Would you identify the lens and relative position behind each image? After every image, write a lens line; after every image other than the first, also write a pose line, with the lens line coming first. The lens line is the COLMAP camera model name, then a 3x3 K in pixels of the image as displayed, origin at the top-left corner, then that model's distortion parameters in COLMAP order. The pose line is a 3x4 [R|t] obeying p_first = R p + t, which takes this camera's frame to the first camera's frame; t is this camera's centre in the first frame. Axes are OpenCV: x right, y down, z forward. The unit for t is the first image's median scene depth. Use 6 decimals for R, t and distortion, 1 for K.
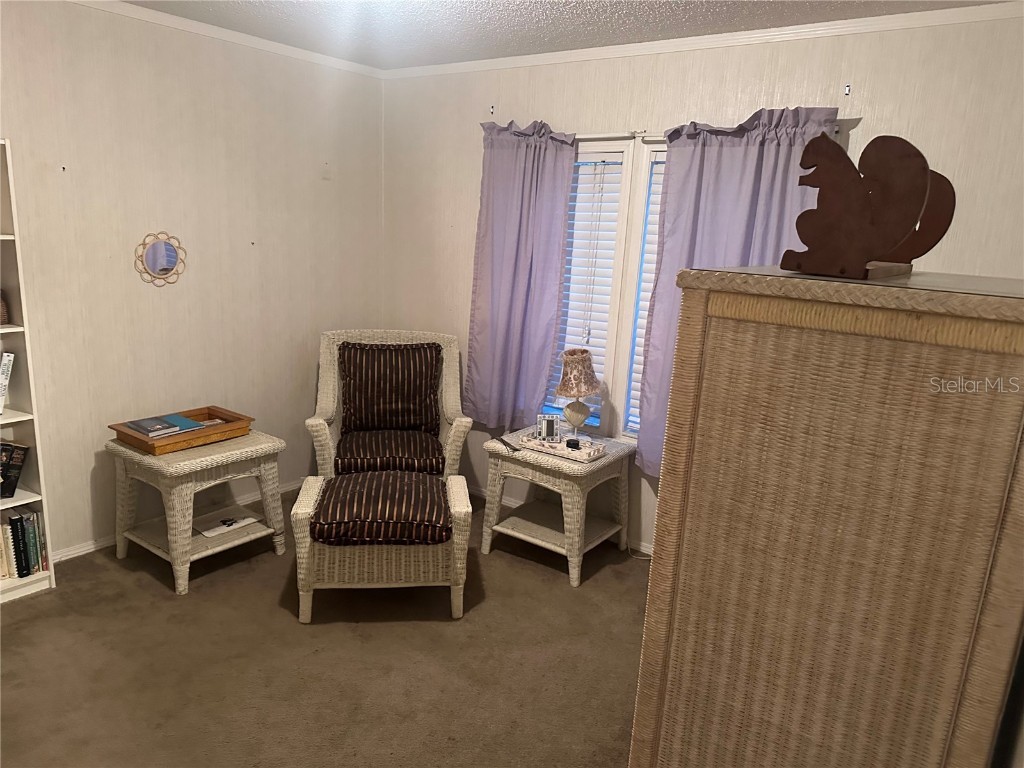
lens RADIAL K [[714.4, 0, 512.0], [0, 714.4, 384.0], [0, 0, 1]] dist [-0.002352, -0.021930]
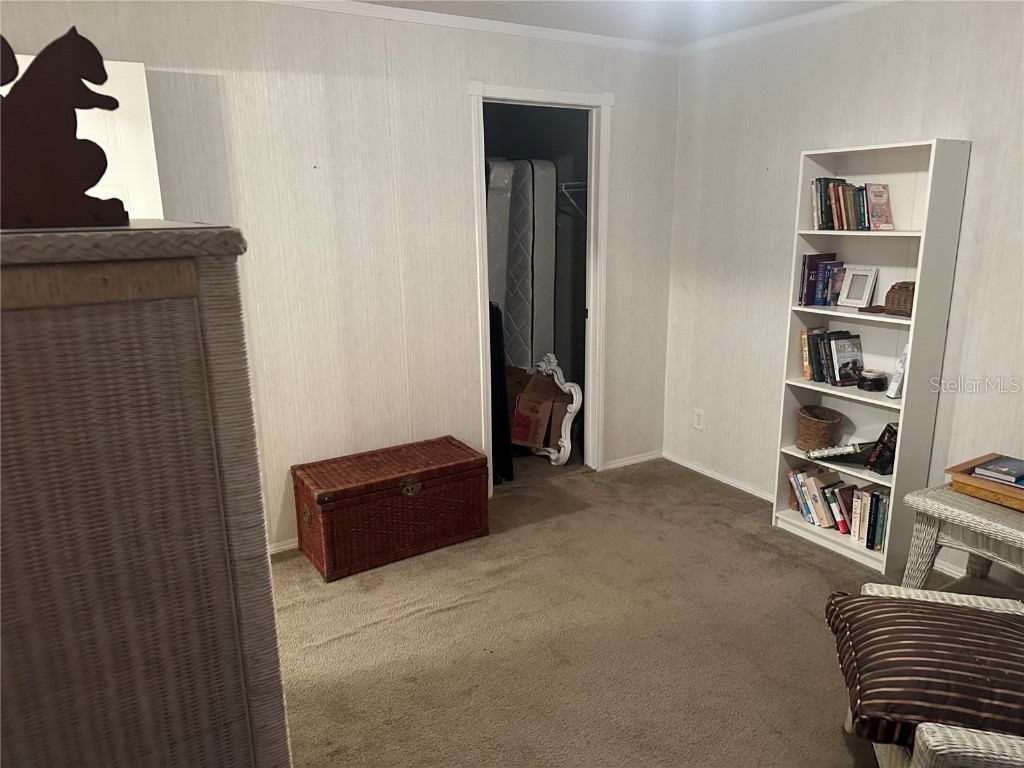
lens RADIAL K [[721.1, 0, 512.0], [0, 721.1, 384.0], [0, 0, 1]] dist [0.026401, -0.040923]
pose [[-0.381655, 0.162990, -0.909821, 0.449152], [-0.219975, 0.940031, 0.260678, -0.122885], [0.897748, 0.299627, -0.322913, 0.739723]]
